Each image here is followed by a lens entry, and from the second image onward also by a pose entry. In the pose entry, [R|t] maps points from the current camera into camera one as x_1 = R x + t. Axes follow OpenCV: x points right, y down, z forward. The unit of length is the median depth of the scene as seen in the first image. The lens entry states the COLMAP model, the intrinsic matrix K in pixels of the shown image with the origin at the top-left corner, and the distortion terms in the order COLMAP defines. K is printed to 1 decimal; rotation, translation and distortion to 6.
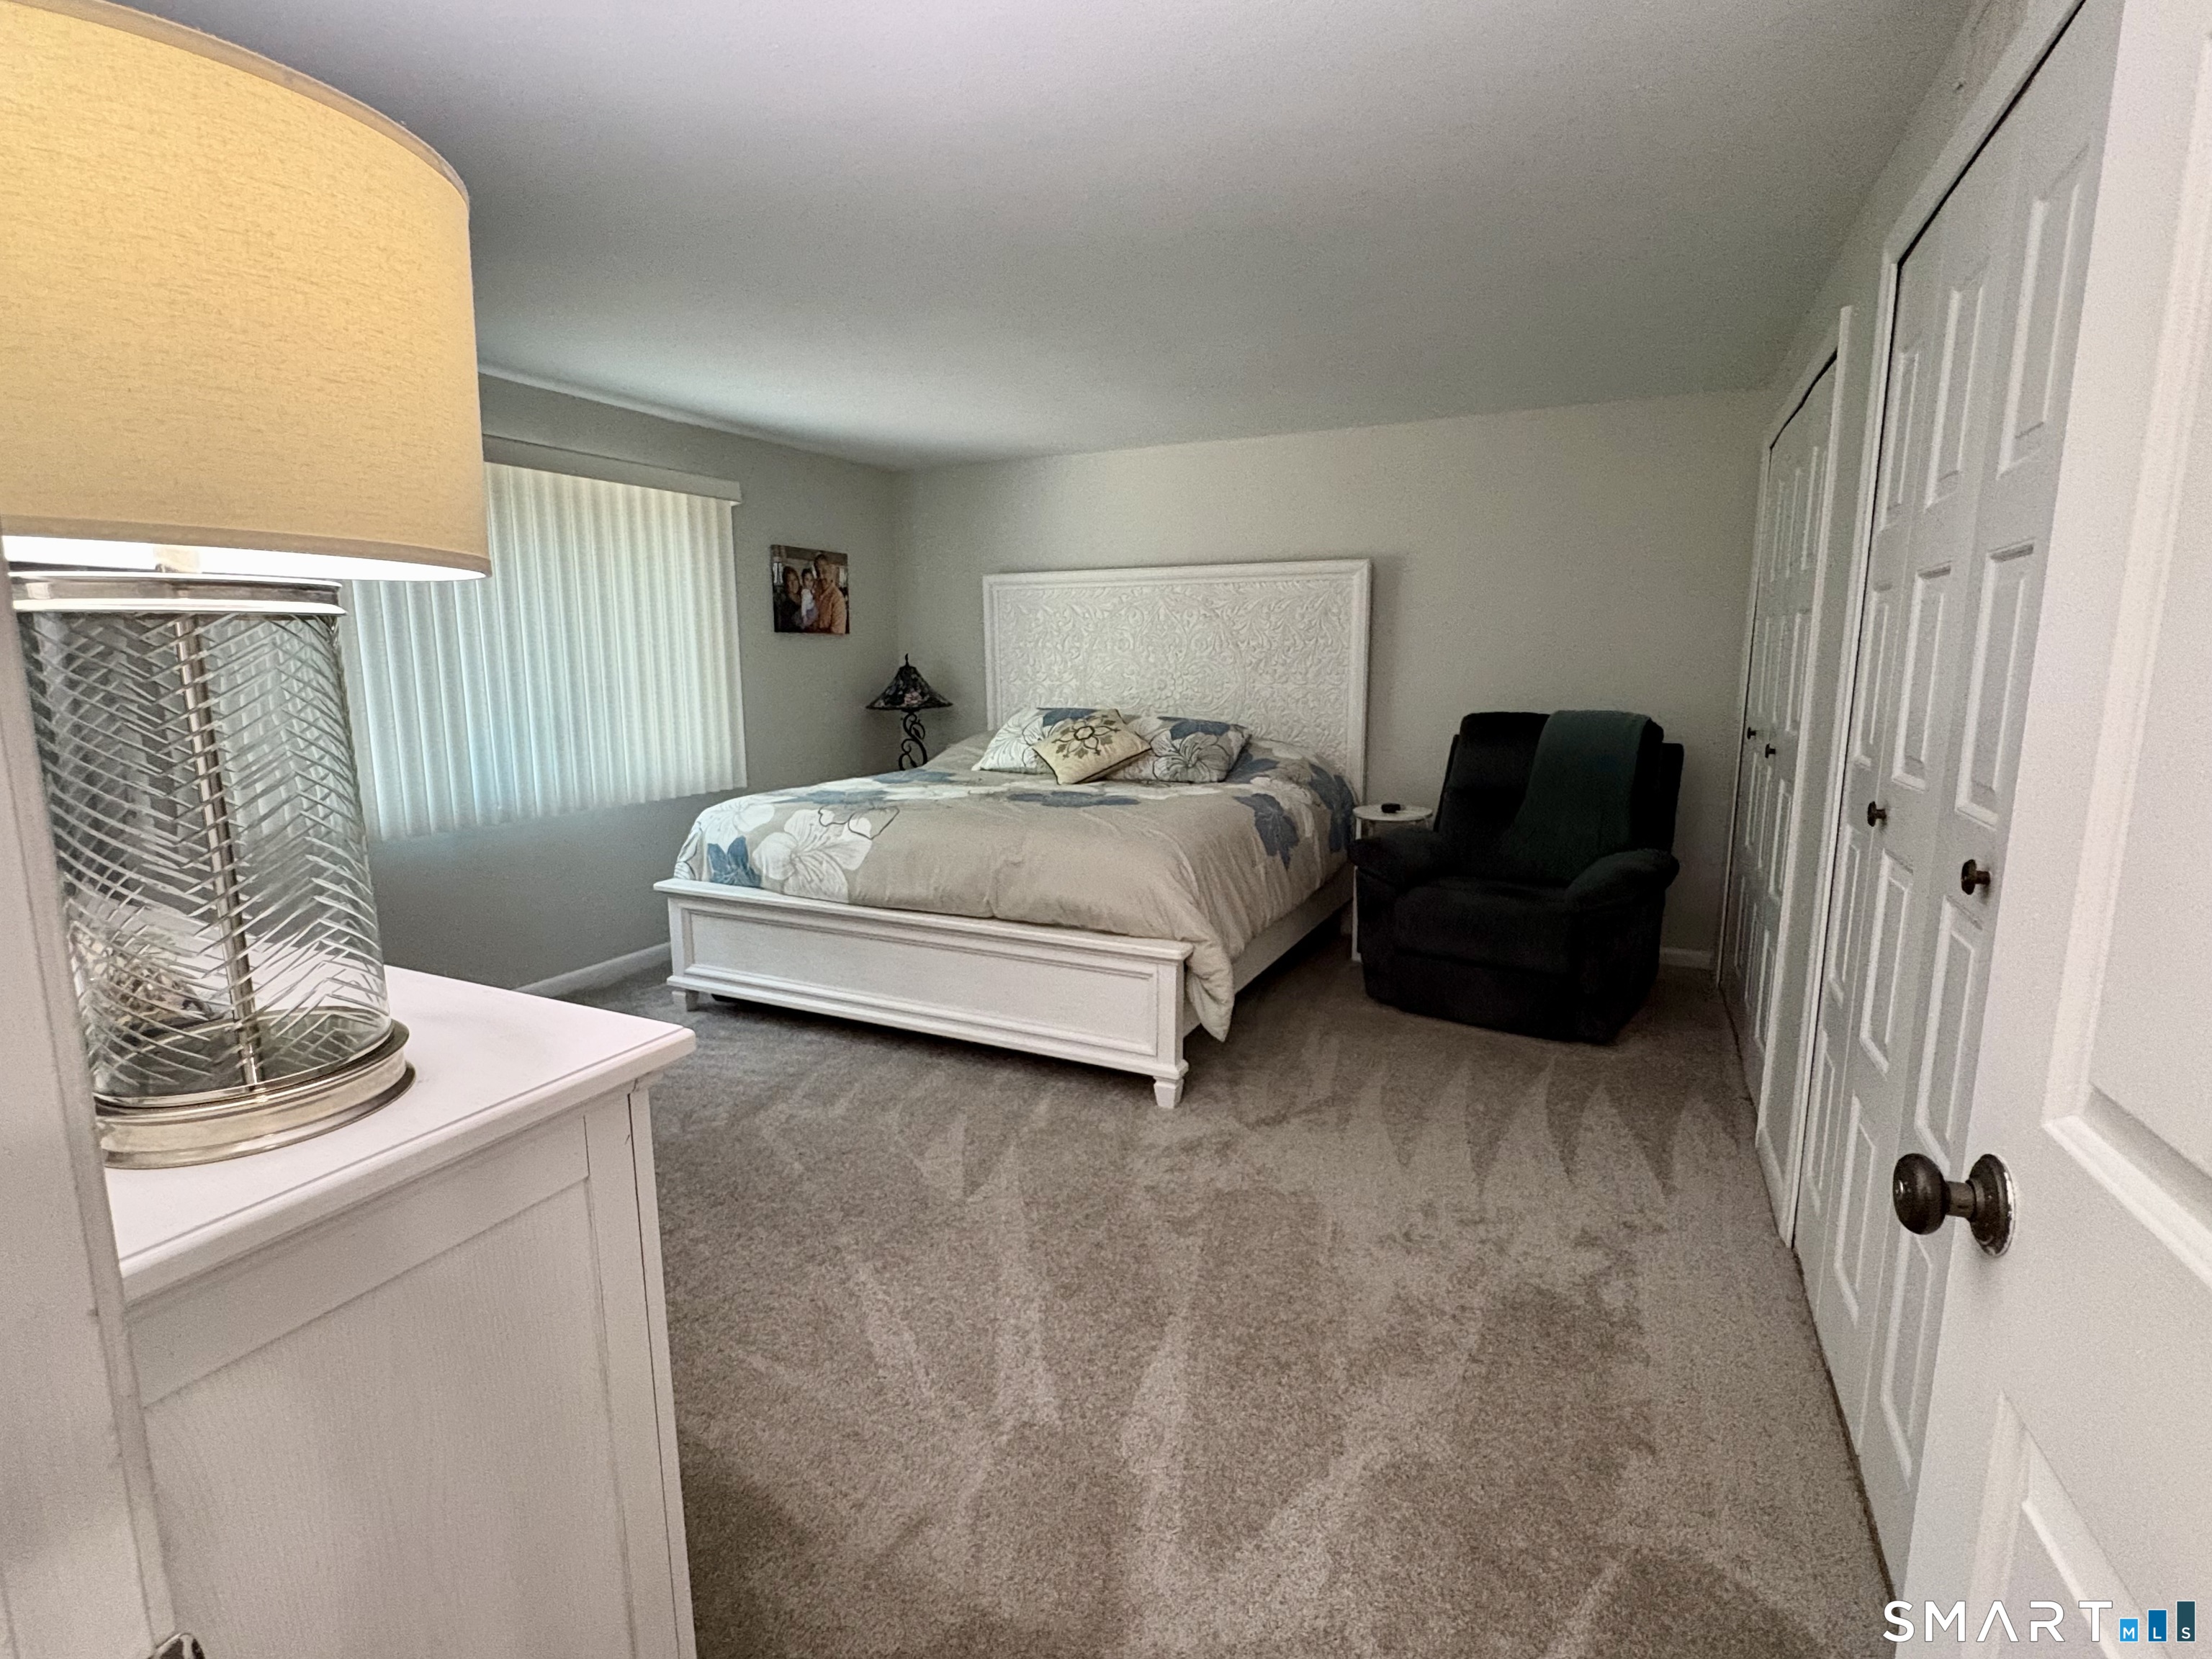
lens RADIAL K [[1040.3, 0, 1103.8], [0, 1040.3, 829.5], [0, 0, 1]] dist [-0.004970, 0.000796]
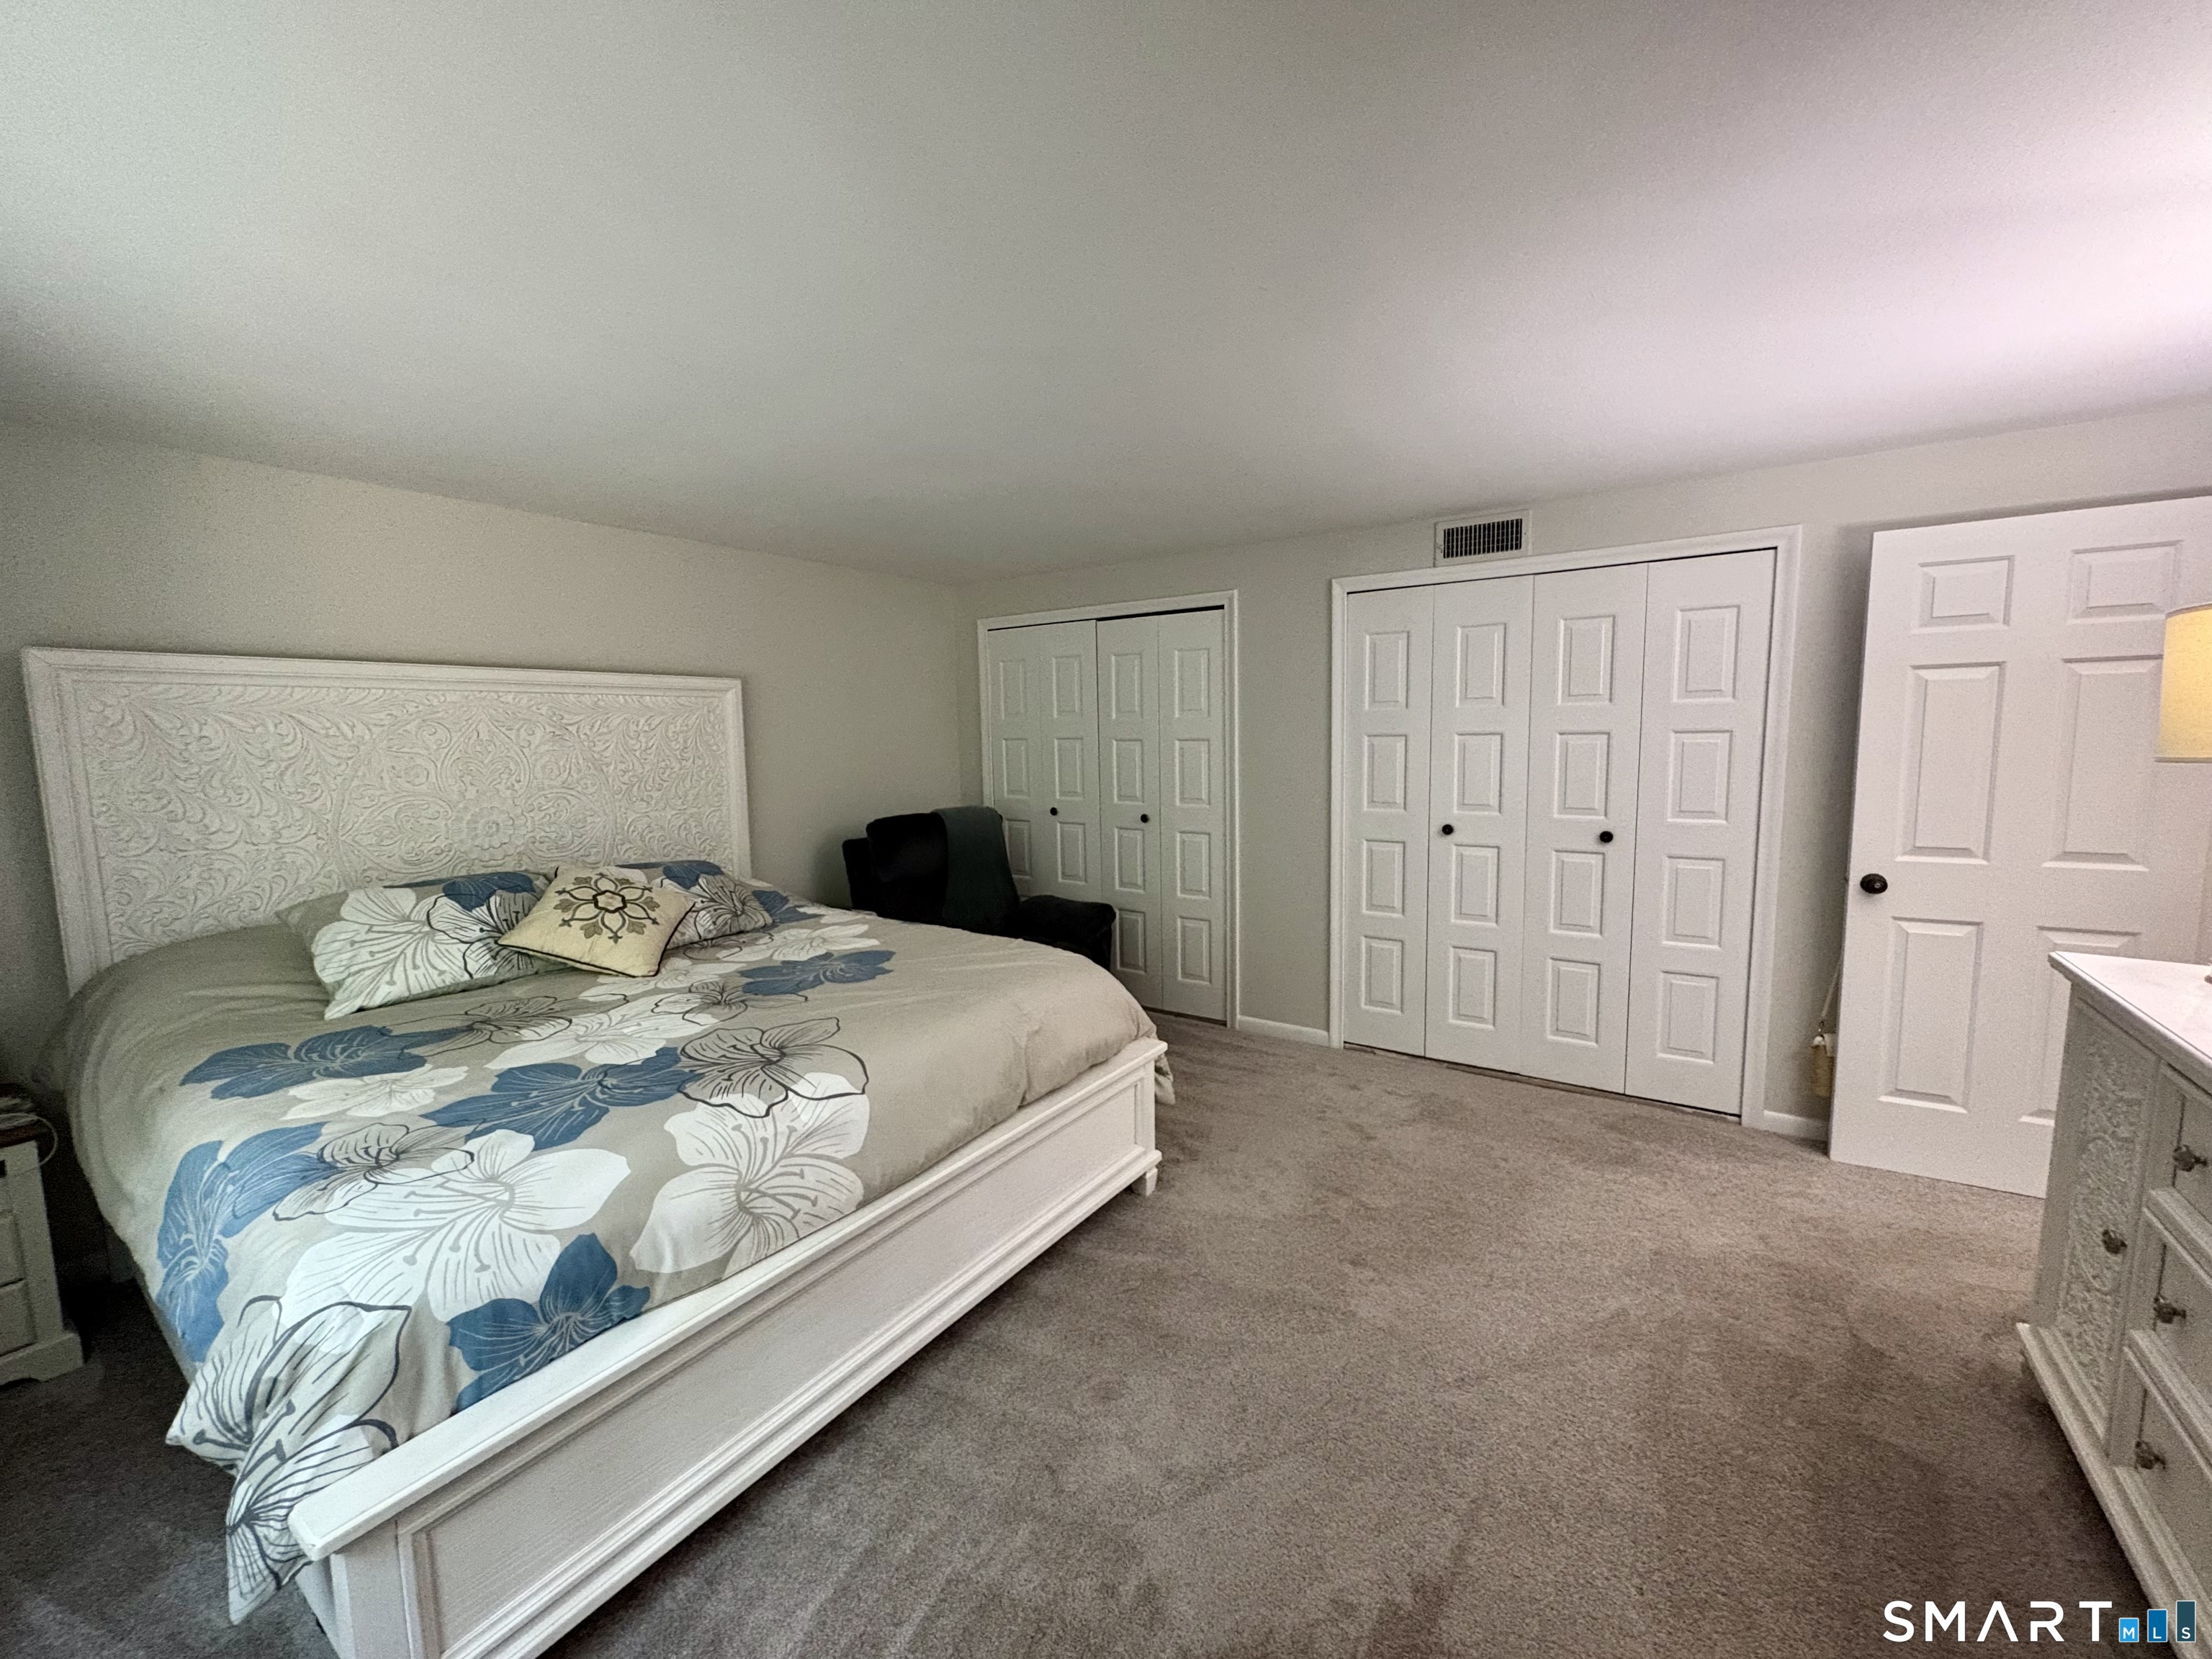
lens RADIAL K [[872.5, 0, 1109.1], [0, 872.5, 821.4], [0, 0, 1]] dist [-0.004237, -0.000319]
pose [[0.140363, -0.093374, 0.985687, -0.895775], [0.178261, 0.981658, 0.067608, -0.204748], [-0.973921, 0.166220, 0.154434, 0.929255]]
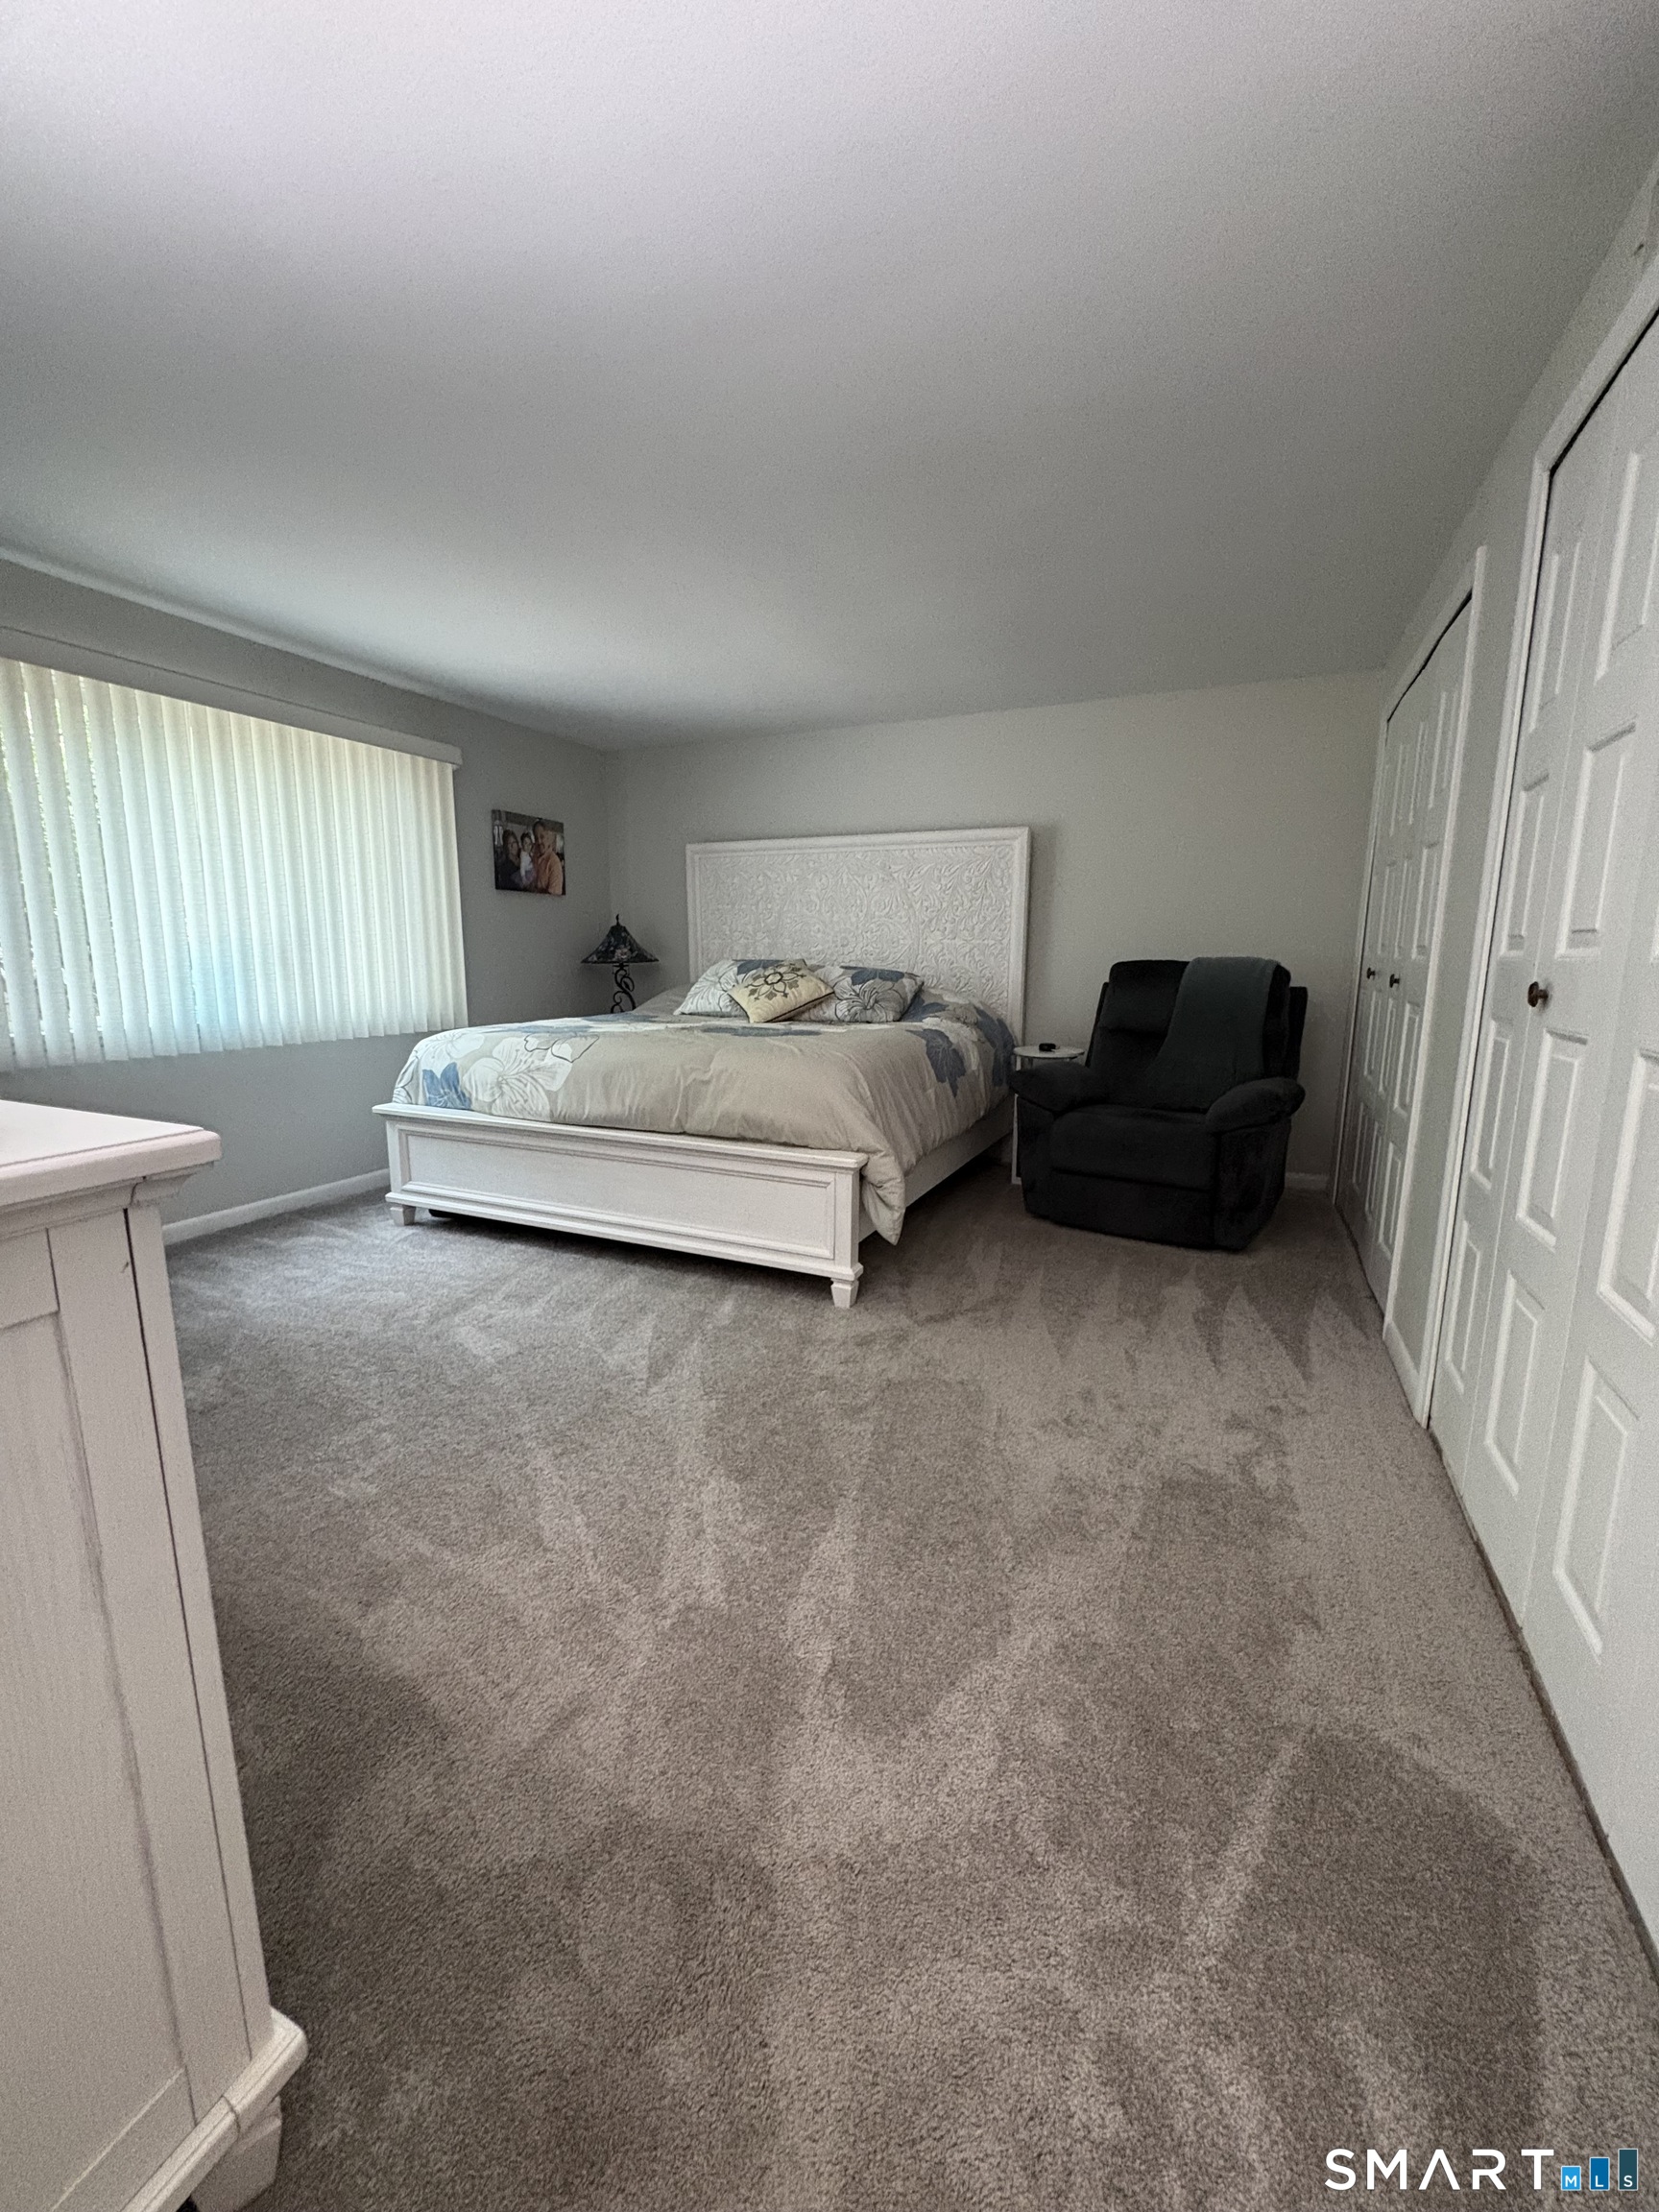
lens RADIAL K [[872.5, 0, 828.6], [0, 872.5, 1102.9], [0, 0, 1]] dist [-0.004237, -0.000319]
pose [[0.999459, 0.004929, 0.032516, 0.016601], [-0.005138, 0.999967, 0.006366, 0.055216], [-0.032484, -0.006530, 0.999451, 0.108336]]
